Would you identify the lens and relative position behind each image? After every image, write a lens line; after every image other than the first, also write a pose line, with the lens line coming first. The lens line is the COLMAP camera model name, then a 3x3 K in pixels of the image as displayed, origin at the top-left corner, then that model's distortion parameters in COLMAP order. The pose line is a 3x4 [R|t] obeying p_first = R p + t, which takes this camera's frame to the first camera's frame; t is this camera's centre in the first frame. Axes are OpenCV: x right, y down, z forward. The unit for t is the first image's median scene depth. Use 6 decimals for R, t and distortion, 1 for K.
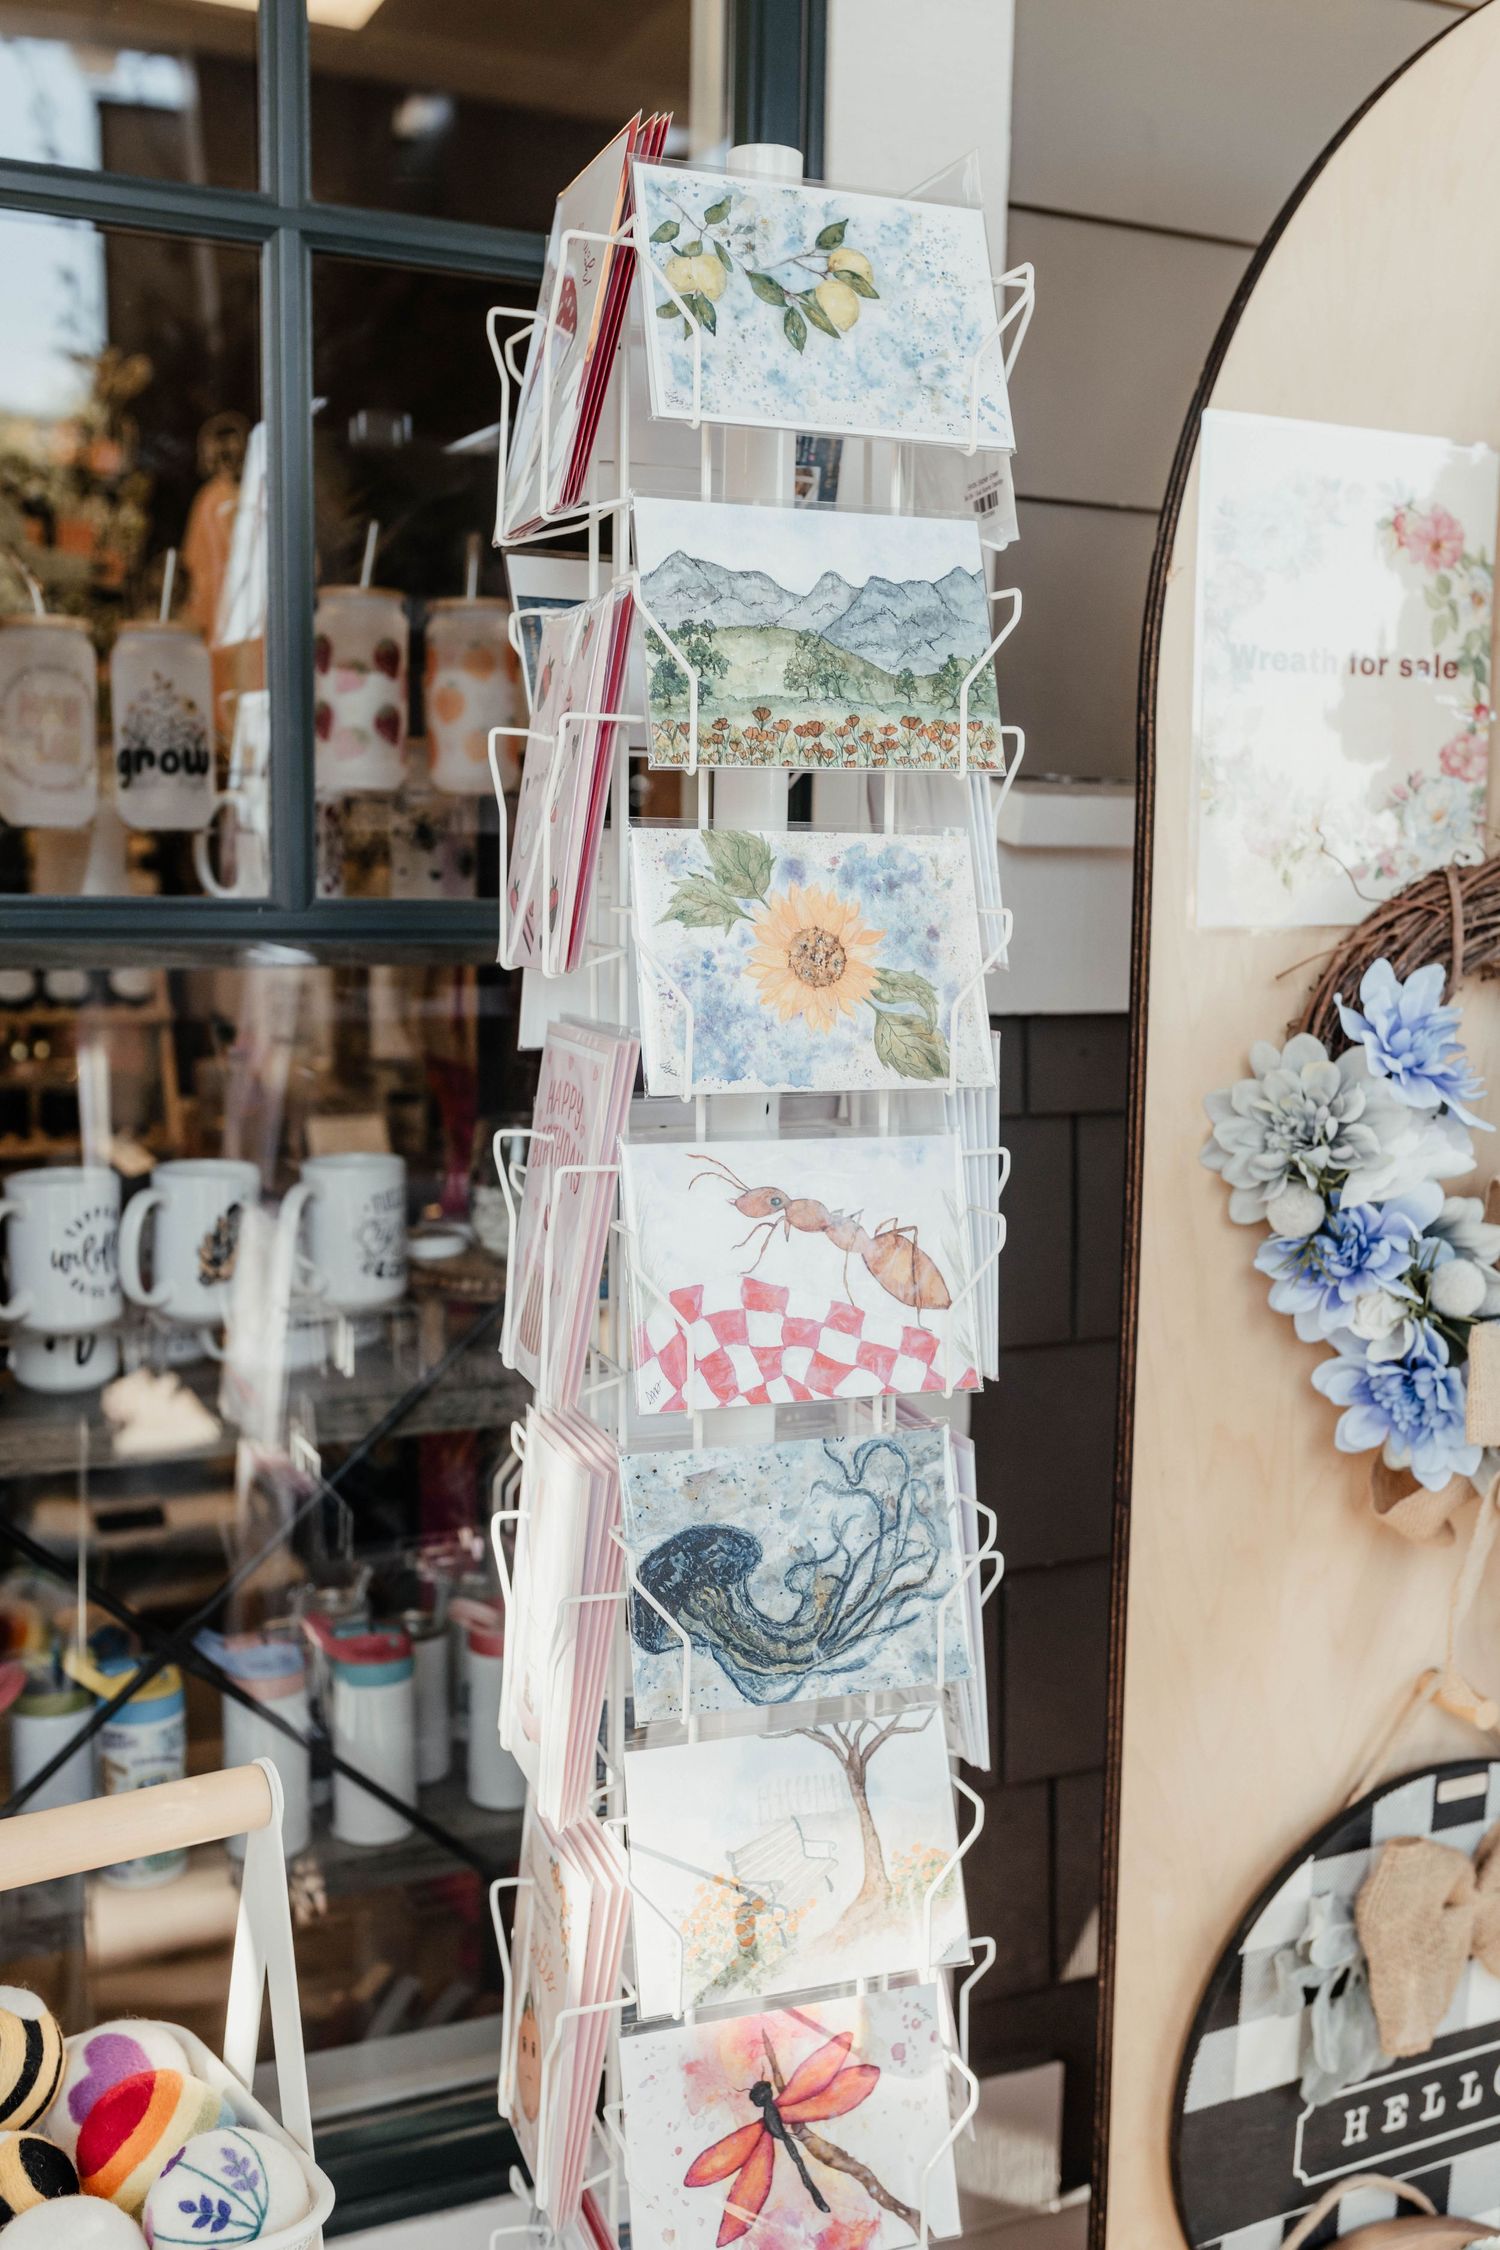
lens RADIAL K [[2157.8, 0, 749.2], [0, 2157.8, 1124.2], [0, 0, 1]] dist [0.007284, 0.000000]
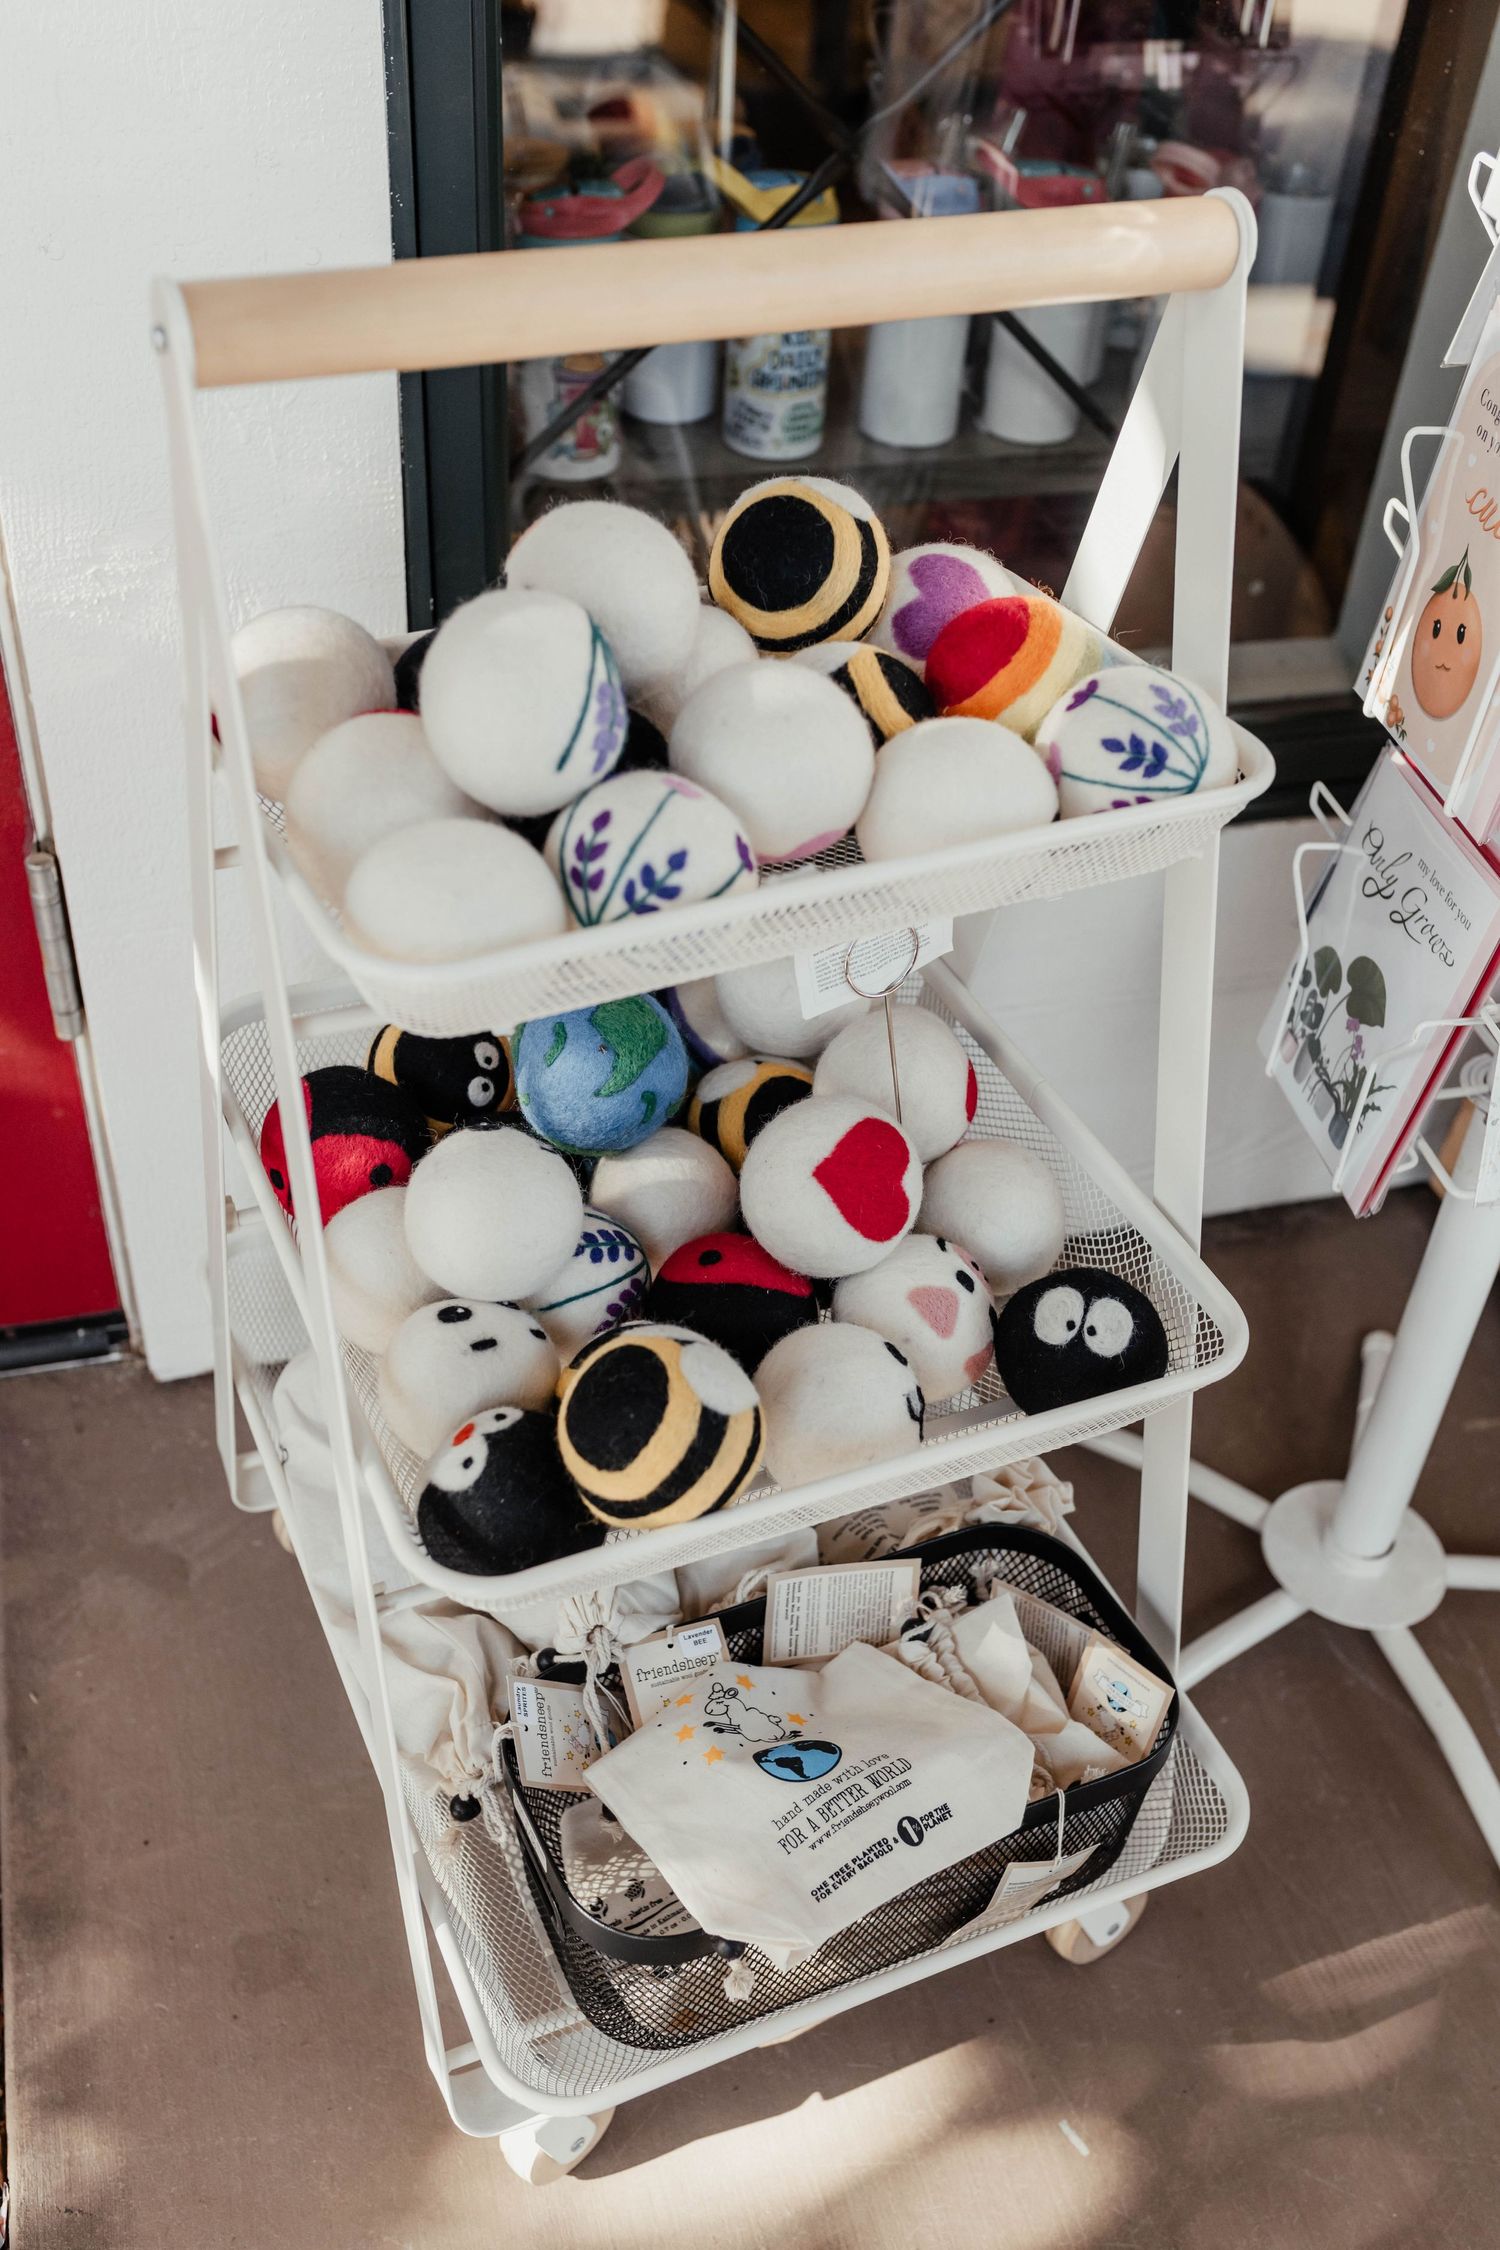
lens RADIAL K [[2157.8, 0, 749.3], [0, 2157.8, 1125.8], [0, 0, 1]] dist [0.007284, 0.000000]
pose [[0.986456, 0.132710, -0.096393, -0.293813], [-0.060864, 0.841887, 0.536210, 0.196206], [0.152313, -0.523081, 0.838563, 0.231901]]
